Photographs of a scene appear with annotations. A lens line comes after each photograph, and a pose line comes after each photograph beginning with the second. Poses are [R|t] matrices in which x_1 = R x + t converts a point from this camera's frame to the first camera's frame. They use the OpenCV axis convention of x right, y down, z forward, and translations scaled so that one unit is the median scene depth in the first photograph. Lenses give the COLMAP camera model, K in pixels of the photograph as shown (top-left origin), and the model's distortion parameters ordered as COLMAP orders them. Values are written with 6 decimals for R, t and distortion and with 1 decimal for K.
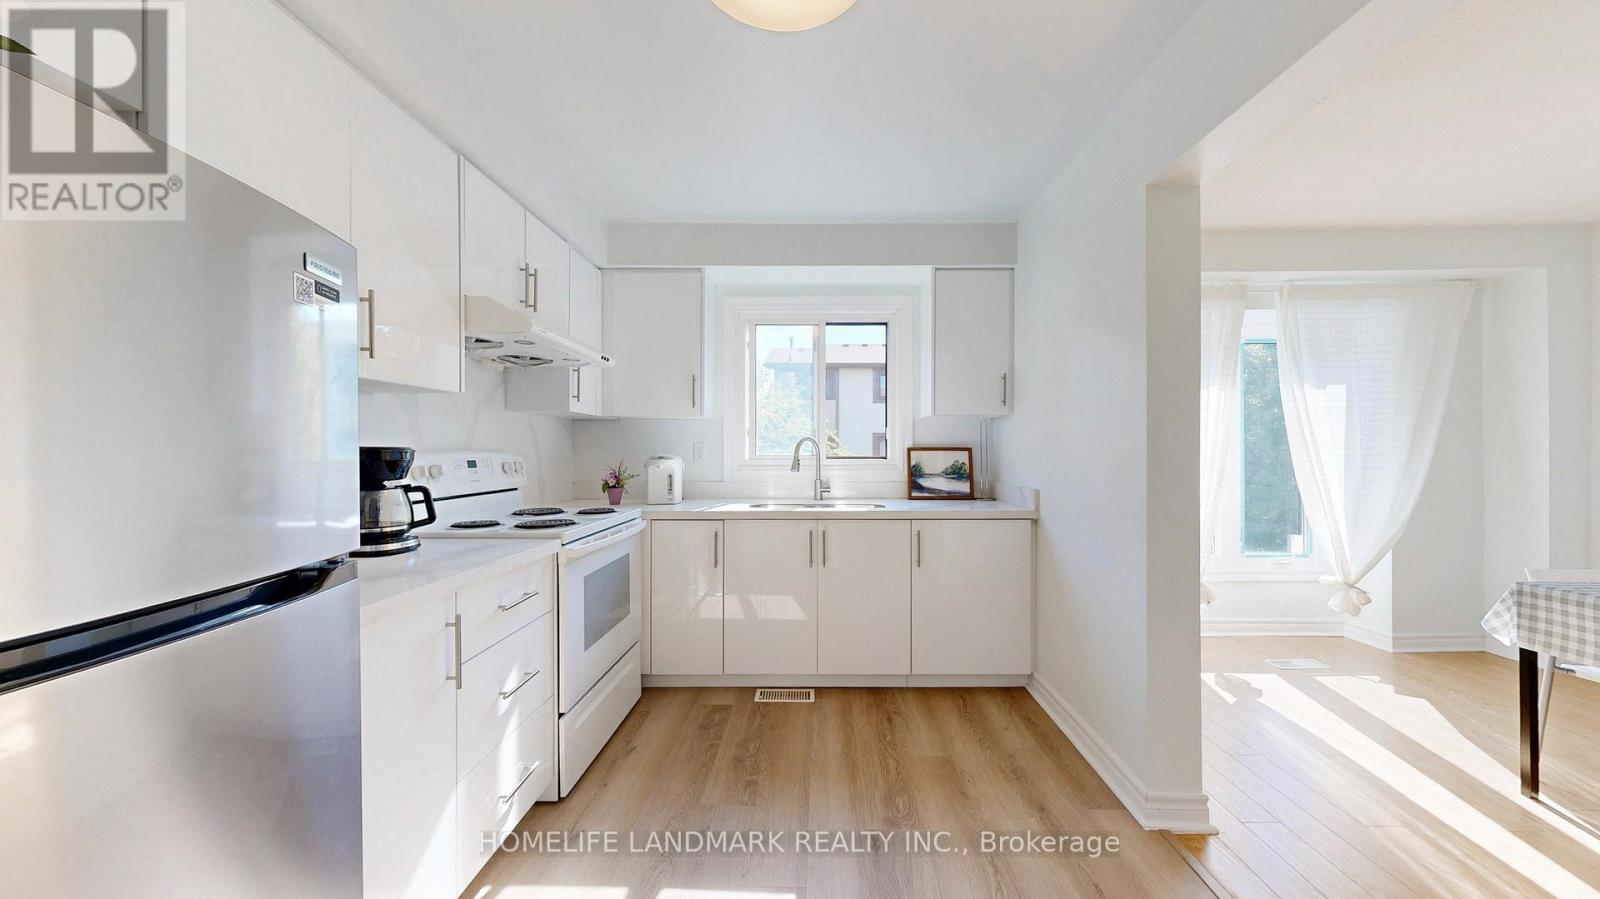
lens RADIAL K [[540.4, 0, 815.2], [0, 540.4, 450.2], [0, 0, 1]] dist [-0.000008, -0.000072]
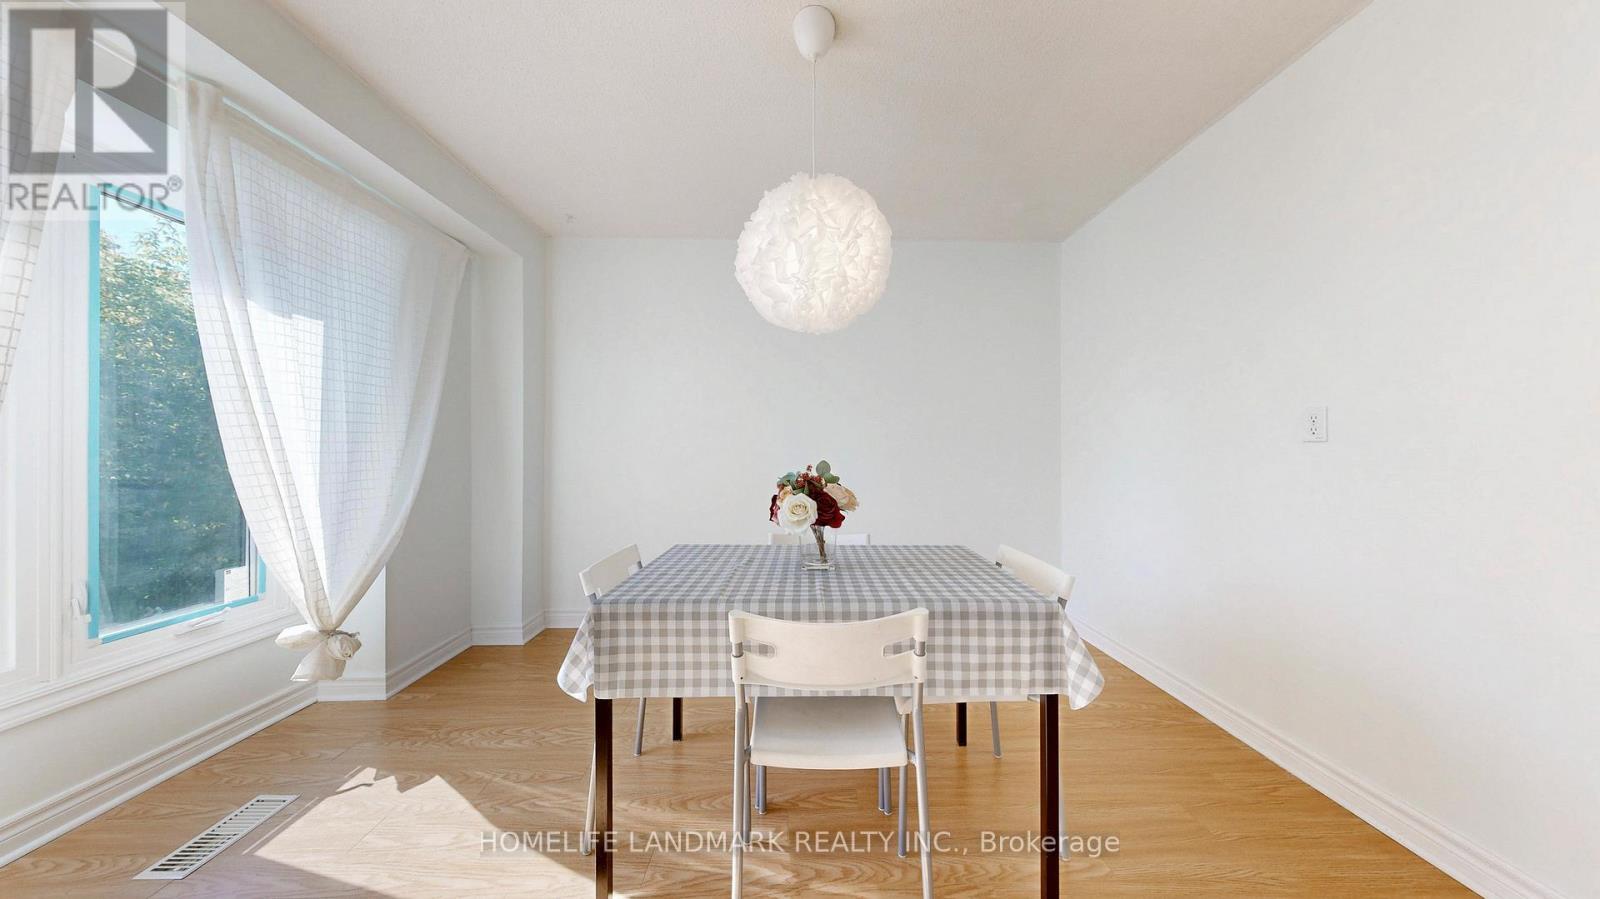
lens RADIAL K [[467.0, 0, 806.5], [0, 467.0, 448.2], [0, 0, 1]] dist [0.004626, -0.000020]
pose [[-0.016497, 0.004913, 0.999852, 0.472982], [-0.000571, 0.999988, -0.004923, 0.036333], [-0.999864, -0.000652, -0.016494, 0.496900]]
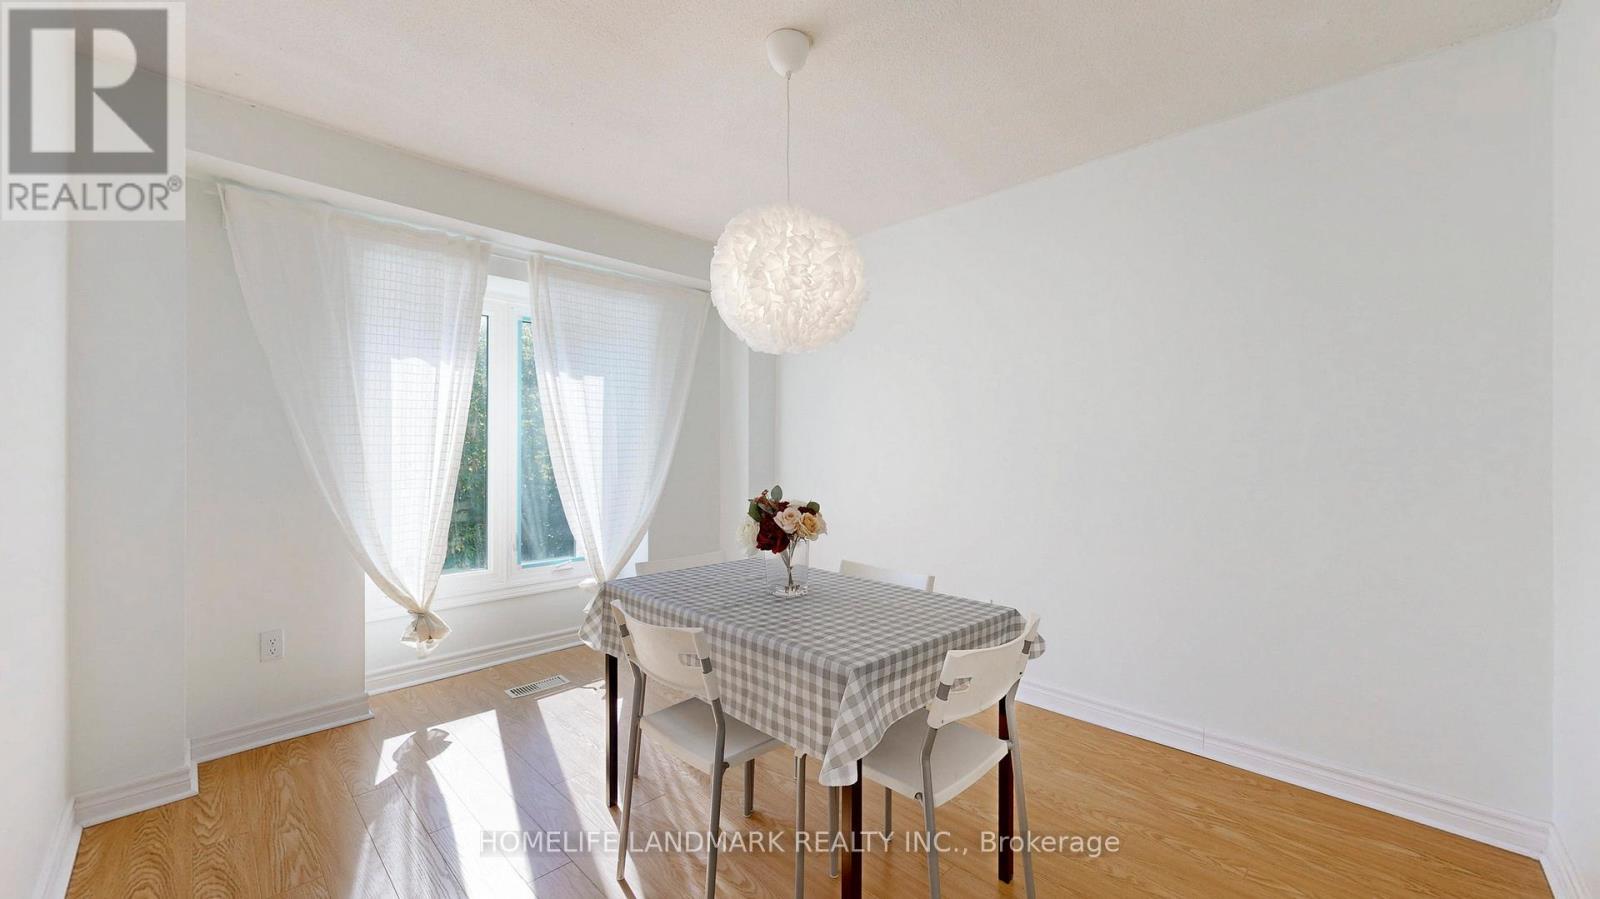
lens RADIAL K [[601.4, 0, 791.7], [0, 601.4, 453.4], [0, 0, 1]] dist [0.000578, 0.000018]
pose [[0.704406, 0.002197, 0.709794, 0.528096], [-0.004803, 0.999987, 0.001671, 0.012190], [-0.709781, -0.004586, 0.704407, 0.018368]]
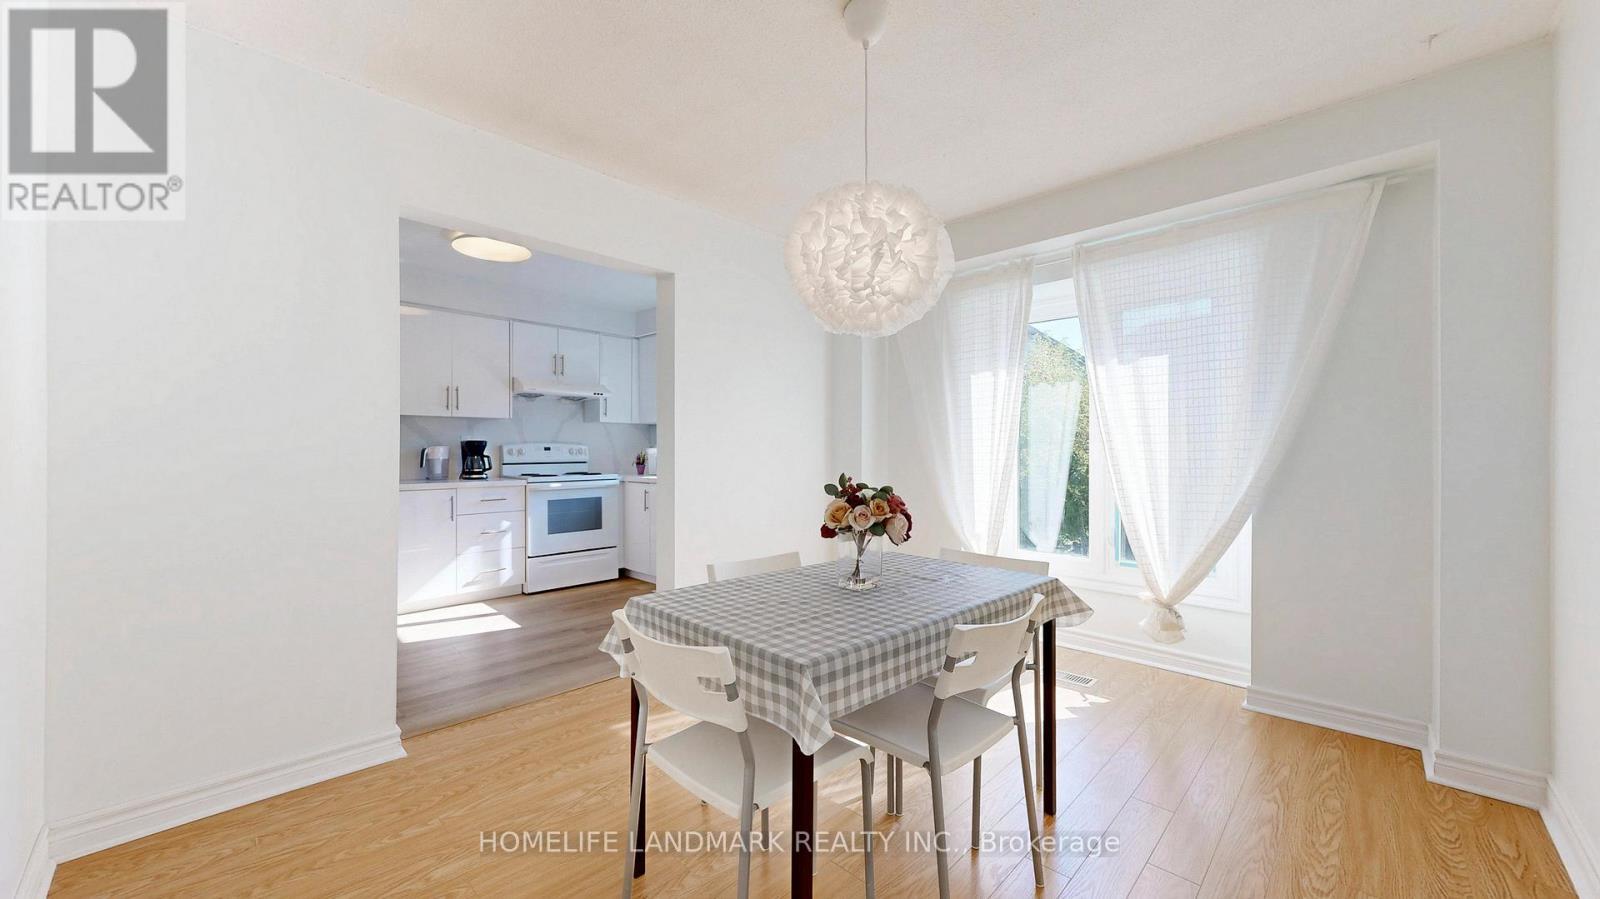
lens RADIAL K [[601.4, 0, 803.5], [0, 601.4, 451.9], [0, 0, 1]] dist [0.000578, 0.000018]
pose [[0.716336, 0.002514, -0.697751, 1.387638], [-0.000548, 0.999995, 0.003040, 0.023353], [0.697756, -0.001796, 0.716333, -0.010452]]
